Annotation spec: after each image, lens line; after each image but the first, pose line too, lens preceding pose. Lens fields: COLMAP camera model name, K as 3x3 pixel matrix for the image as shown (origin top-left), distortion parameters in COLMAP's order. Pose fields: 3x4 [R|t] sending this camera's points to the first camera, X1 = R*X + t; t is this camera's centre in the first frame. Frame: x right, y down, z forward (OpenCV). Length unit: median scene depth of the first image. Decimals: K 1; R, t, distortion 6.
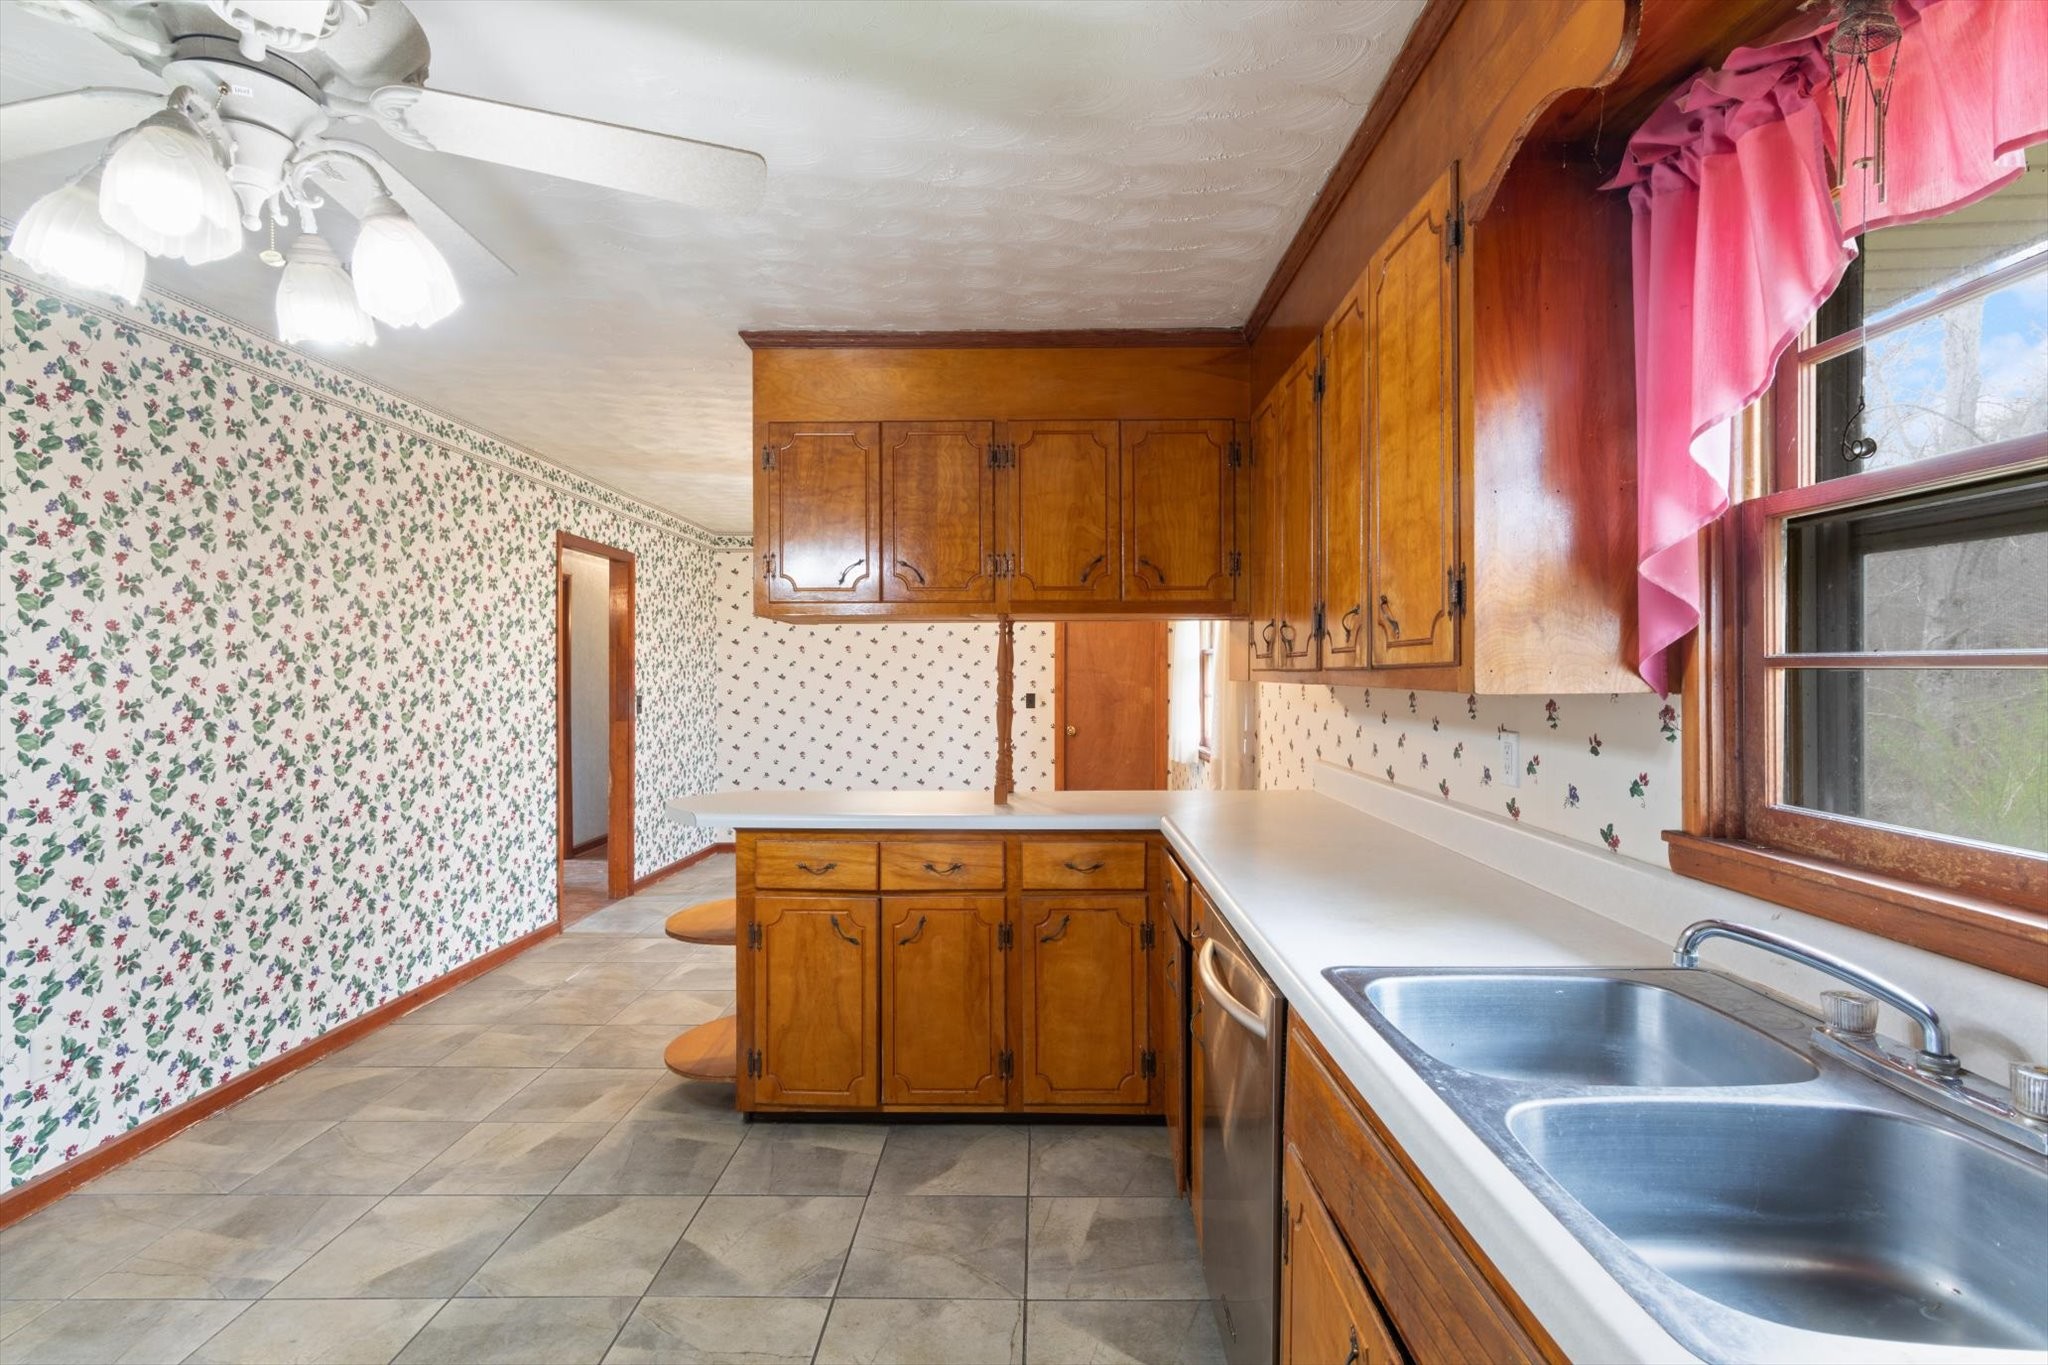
lens RADIAL K [[986.4, 0, 1023.4], [0, 986.4, 681.5], [0, 0, 1]] dist [0.025068, 0.000341]
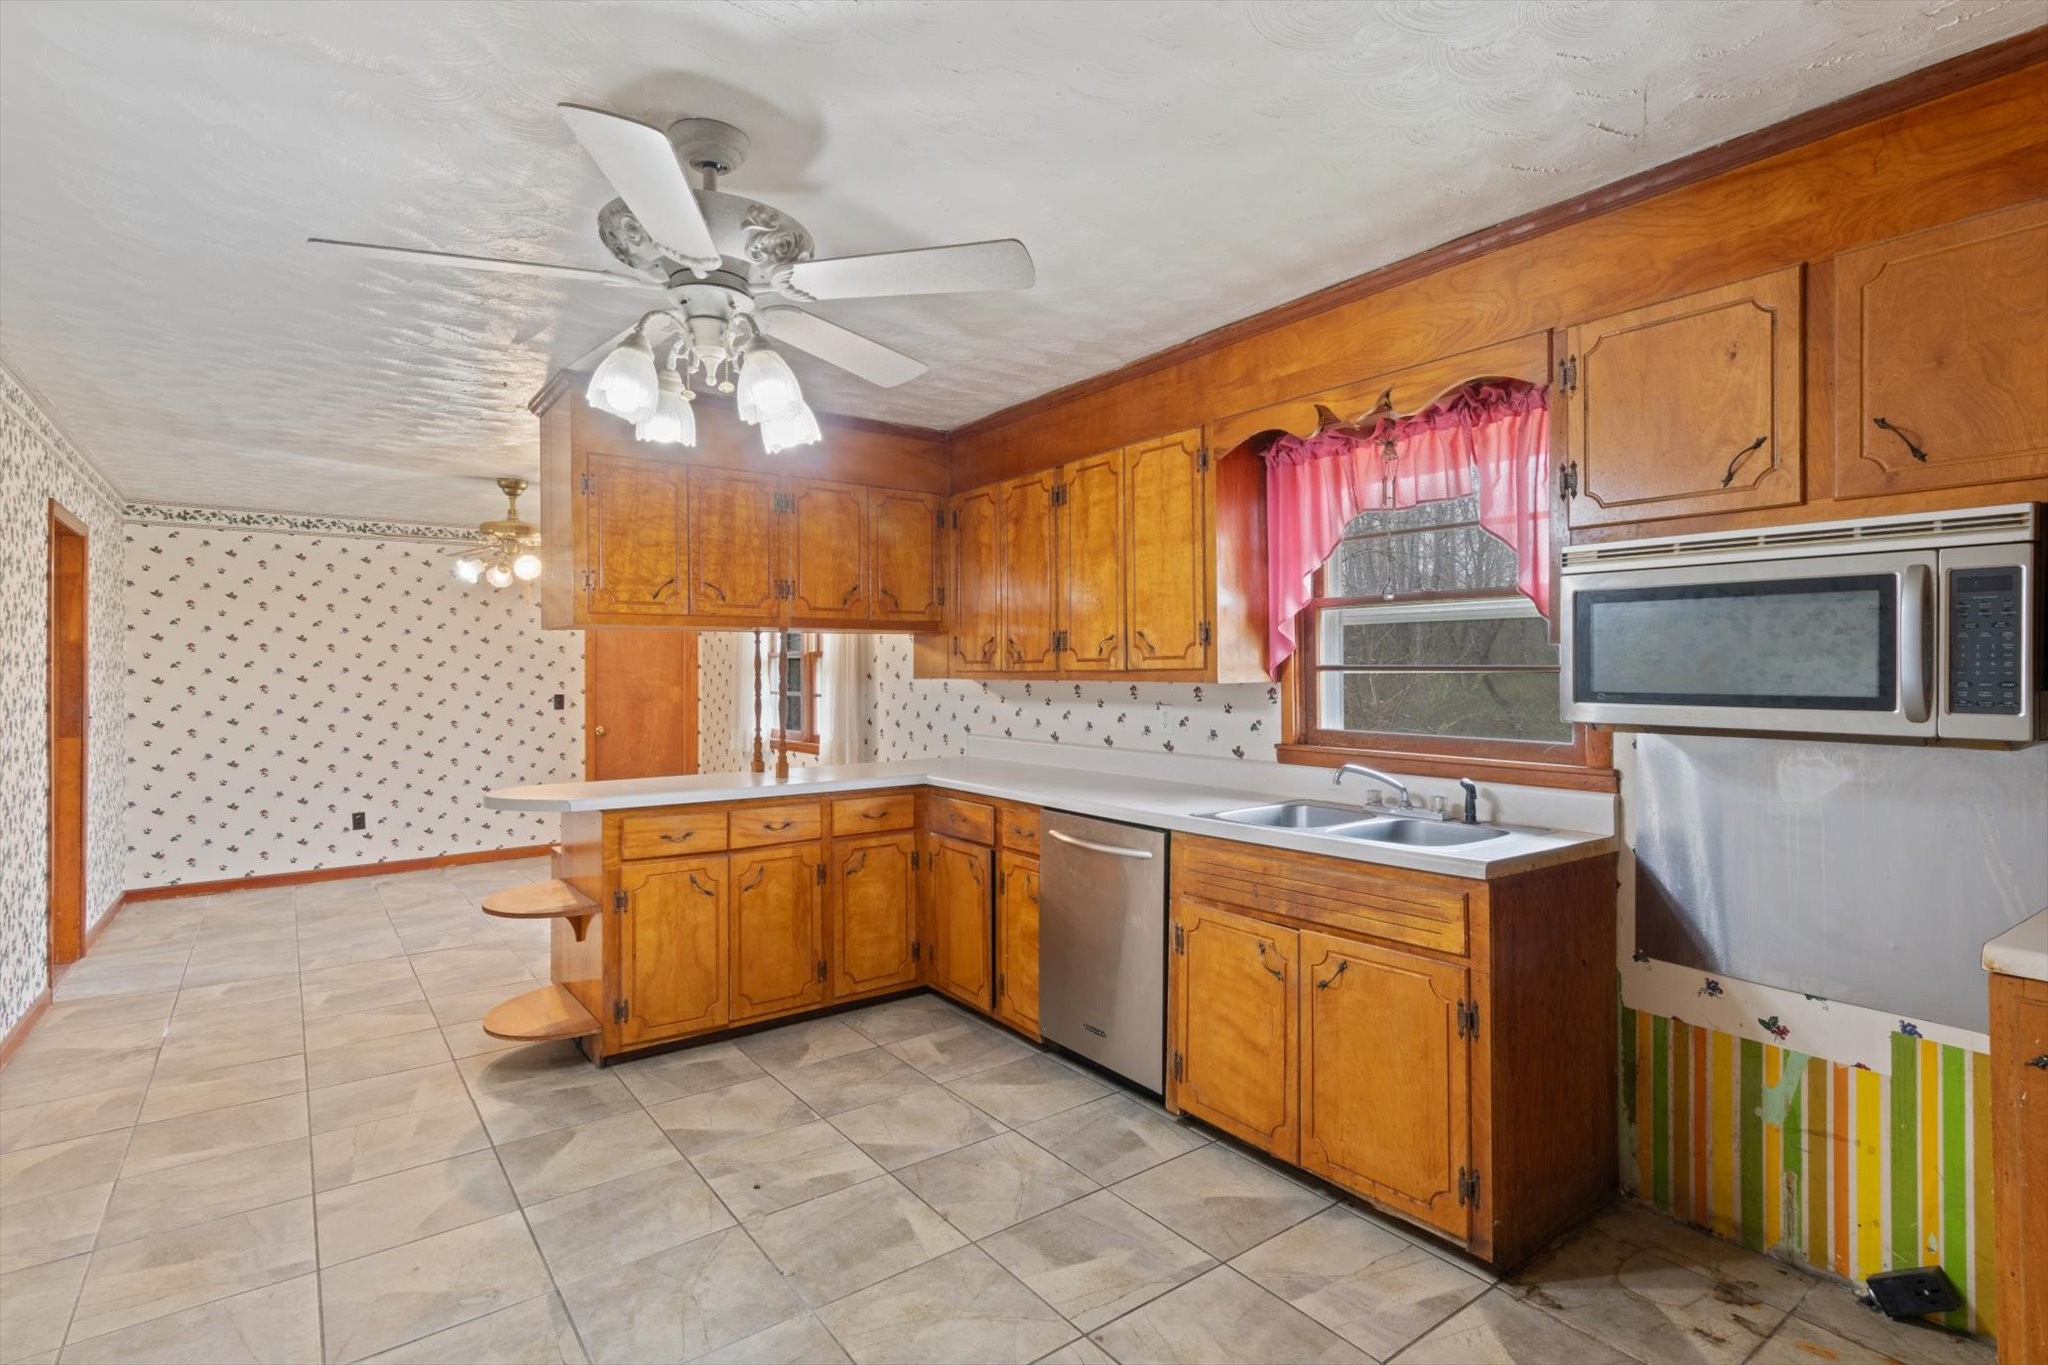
lens RADIAL K [[986.4, 0, 1032.0], [0, 986.4, 676.3], [0, 0, 1]] dist [0.025068, 0.000341]
pose [[0.793419, -0.005819, 0.608647, -0.599222], [0.008741, 0.999960, -0.001834, -0.001021], [-0.608613, 0.006775, 0.793439, -0.220943]]
